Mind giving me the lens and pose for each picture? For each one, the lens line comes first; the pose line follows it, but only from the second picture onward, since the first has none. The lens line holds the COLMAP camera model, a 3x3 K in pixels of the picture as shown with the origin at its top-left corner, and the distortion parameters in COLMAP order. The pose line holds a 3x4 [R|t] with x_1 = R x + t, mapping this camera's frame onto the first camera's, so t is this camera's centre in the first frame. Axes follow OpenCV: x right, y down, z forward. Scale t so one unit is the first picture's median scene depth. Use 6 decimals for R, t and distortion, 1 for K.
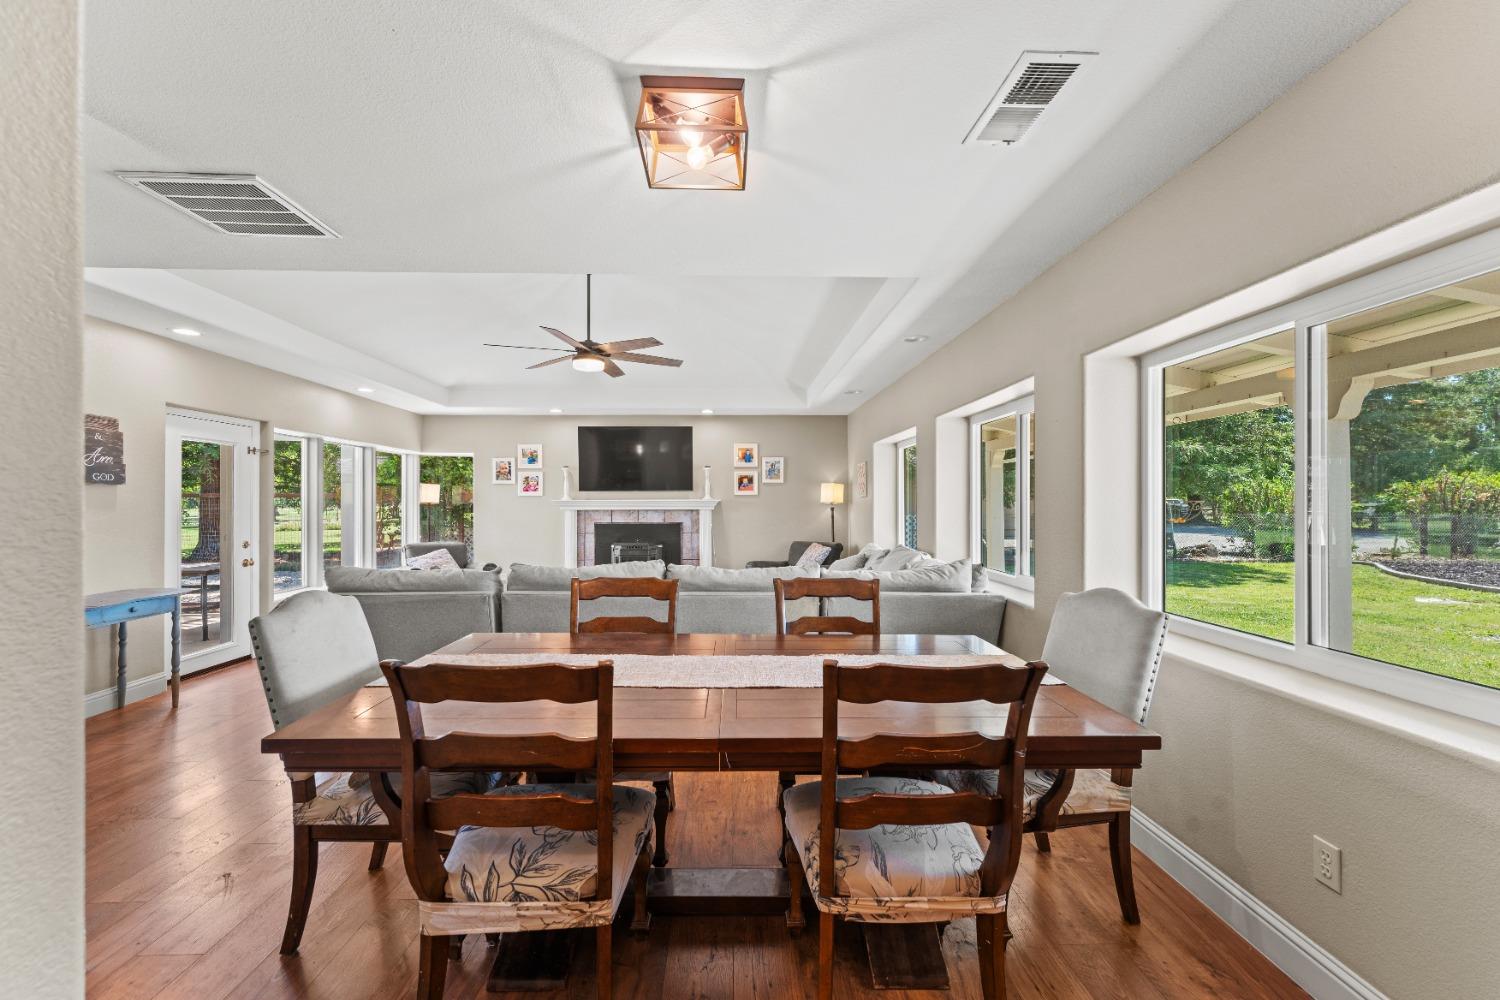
lens RADIAL K [[608.9, 0, 750.0], [0, 608.9, 500.0], [0, 0, 1]] dist [-0.001087, -0.000054]
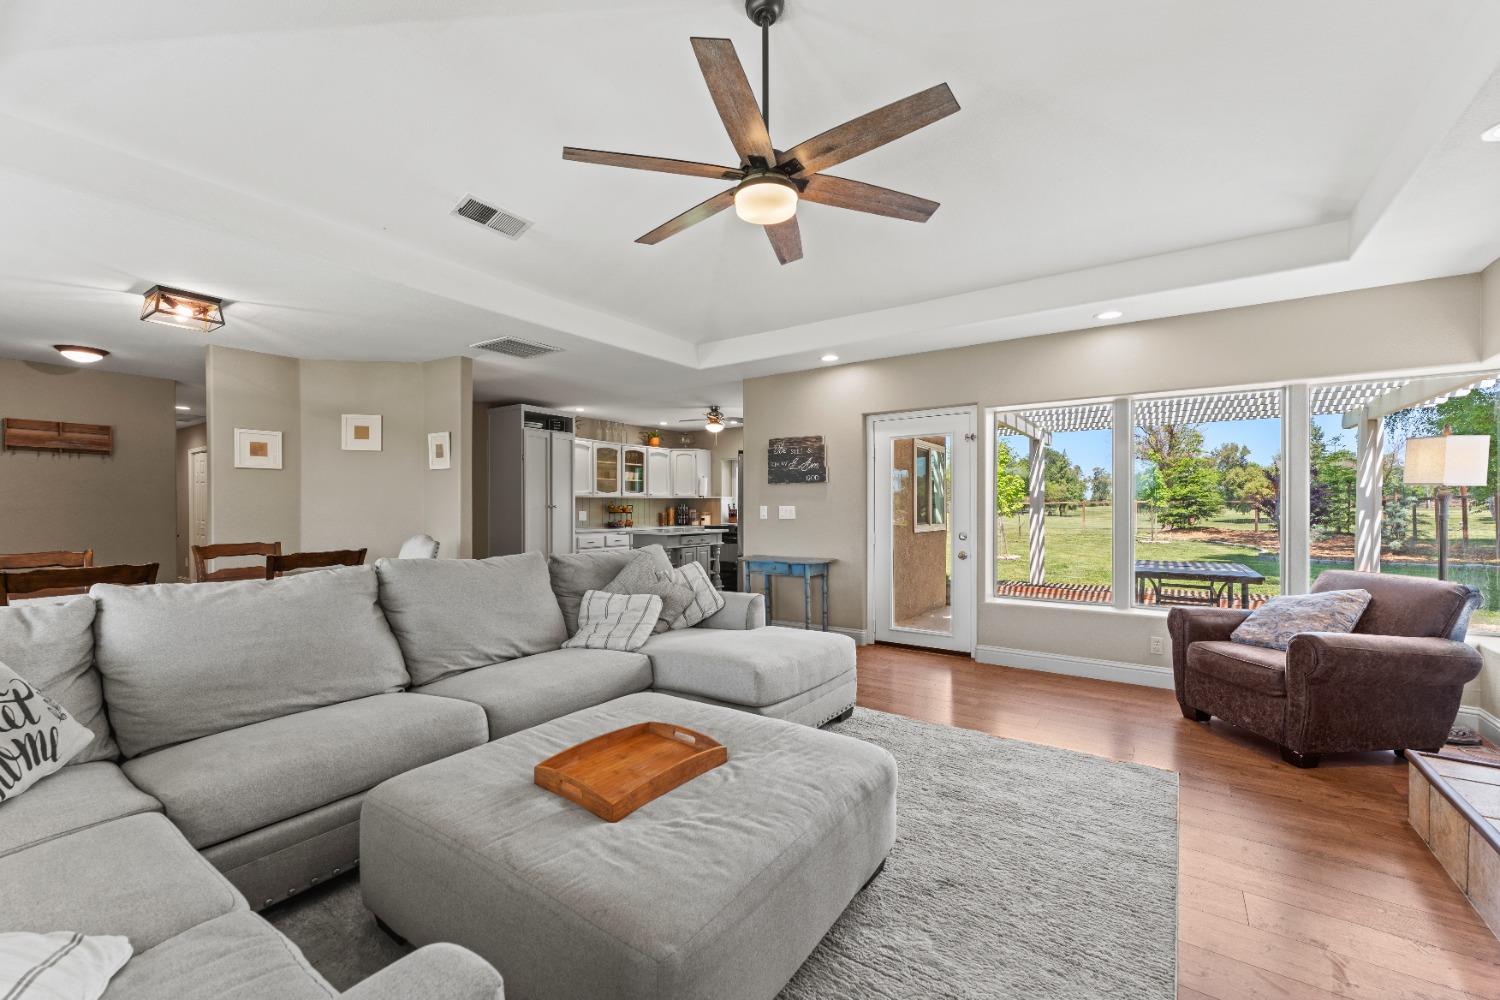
lens RADIAL K [[606.0, 0, 749.3], [0, 606.0, 506.2], [0, 0, 1]] dist [0.000365, -0.000038]
pose [[-0.597625, 0.000800, -0.801776, 0.093557], [0.008709, 0.999947, -0.005494, 0.018147], [0.801729, -0.010266, -0.597600, 0.848135]]
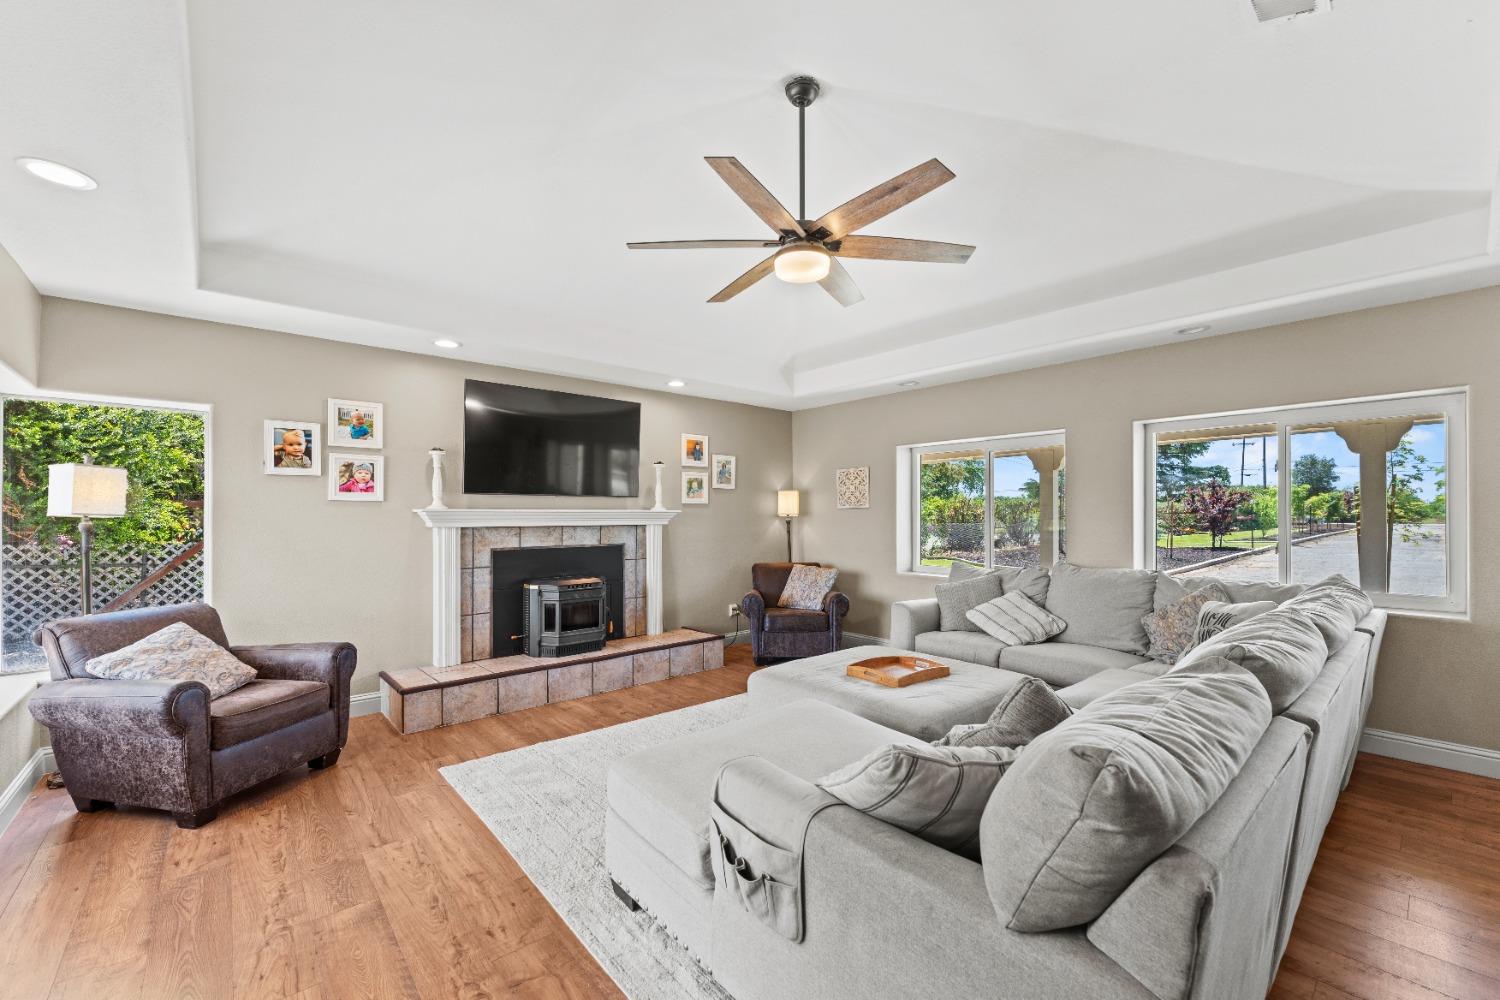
lens RADIAL K [[606.0, 0, 749.3], [0, 606.0, 506.2], [0, 0, 1]] dist [0.000365, -0.000038]
pose [[0.771909, 0.009775, 0.635658, -0.433171], [-0.002835, 0.999925, -0.011934, 0.002984], [-0.635727, 0.007410, 0.771879, 0.395253]]
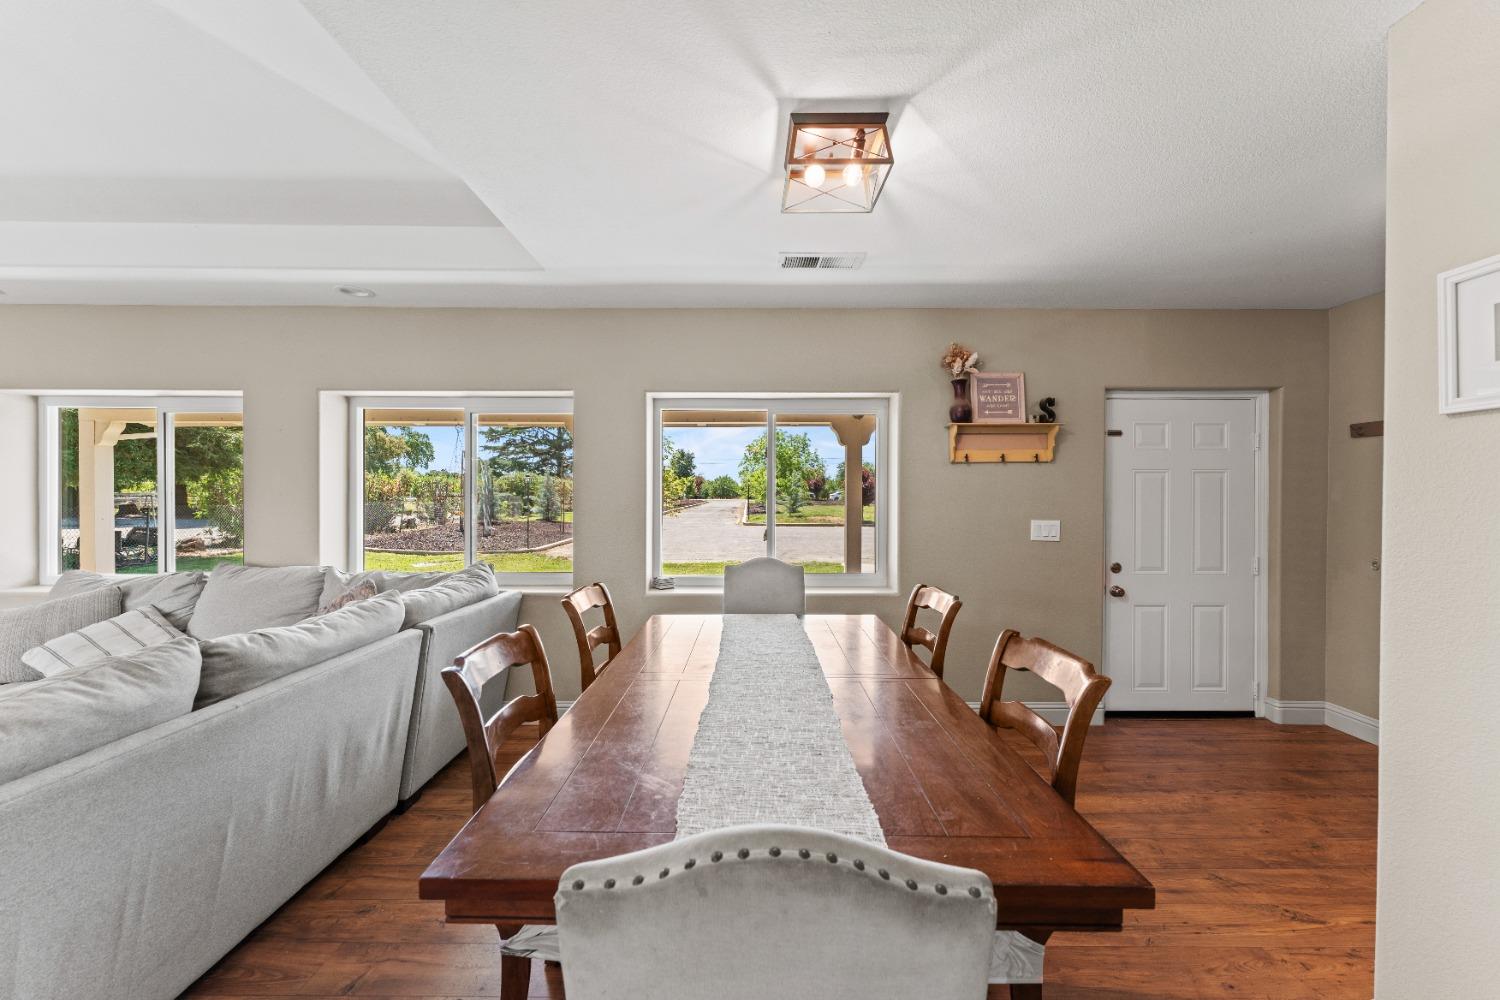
lens RADIAL K [[598.0, 0, 750.0], [0, 598.0, 500.0], [0, 0, 1]] dist [-0.000242, 0.000181]
pose [[0.034697, -0.010079, 0.999347, -0.262051], [-0.009655, 0.999899, 0.010420, -0.005943], [-0.999351, -0.010010, 0.034596, 0.253419]]
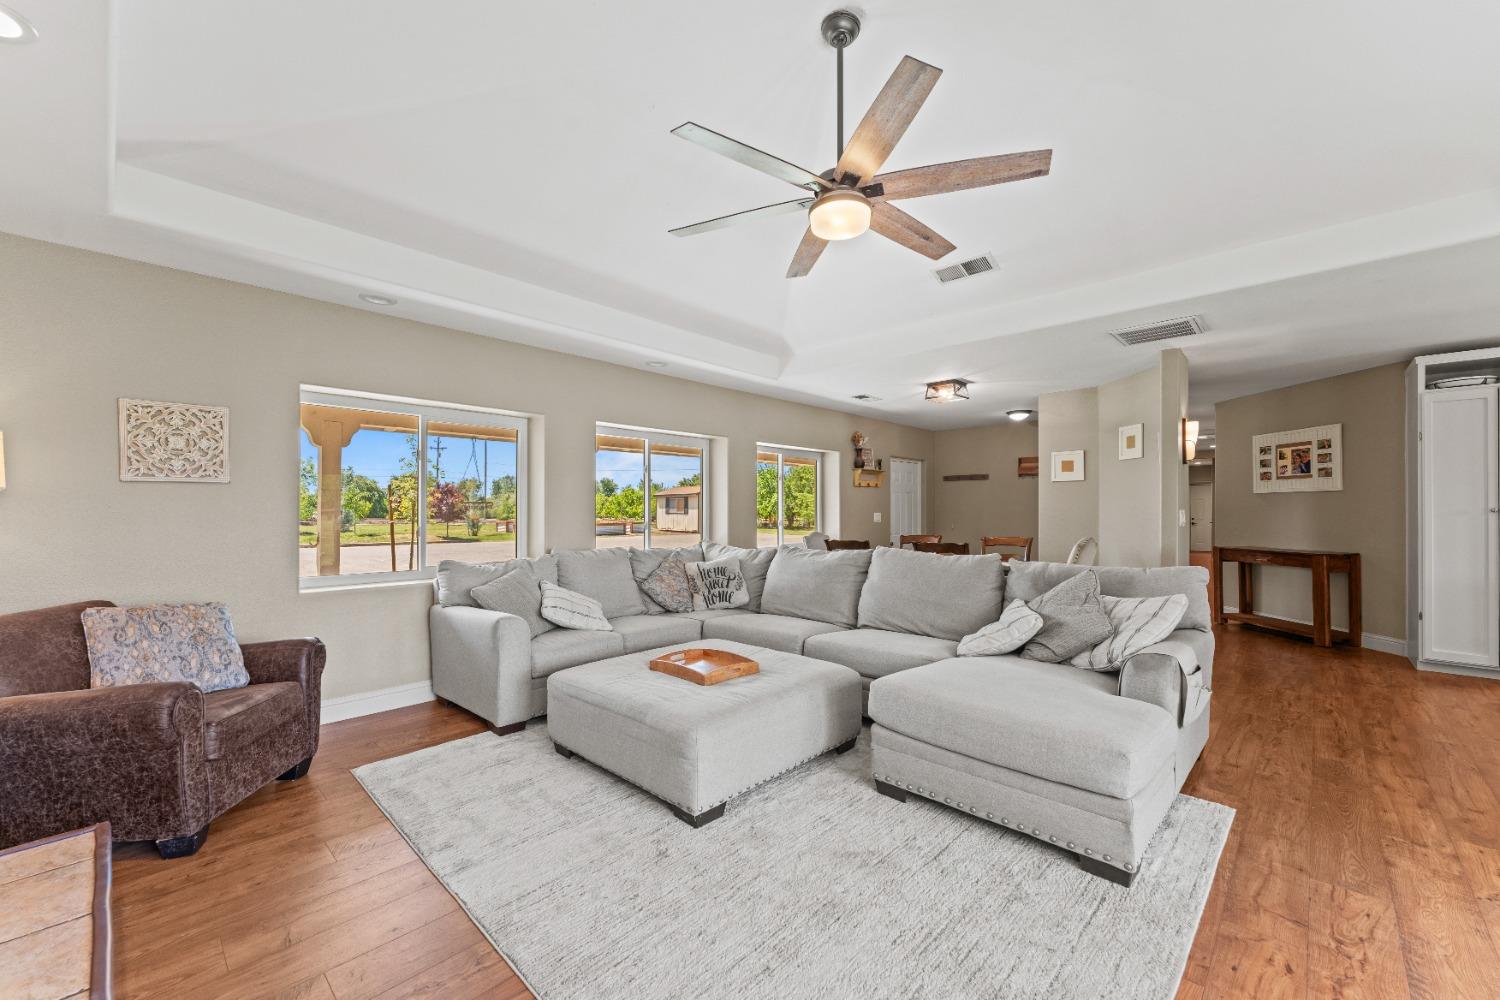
lens RADIAL K [[598.0, 0, 750.0], [0, 598.0, 500.0], [0, 0, 1]] dist [-0.000242, 0.000181]
pose [[-0.705483, 0.015277, 0.708563, -0.374701], [-0.002187, 0.999716, -0.023732, 0.016102], [-0.708724, -0.018292, -0.705249, 0.927901]]
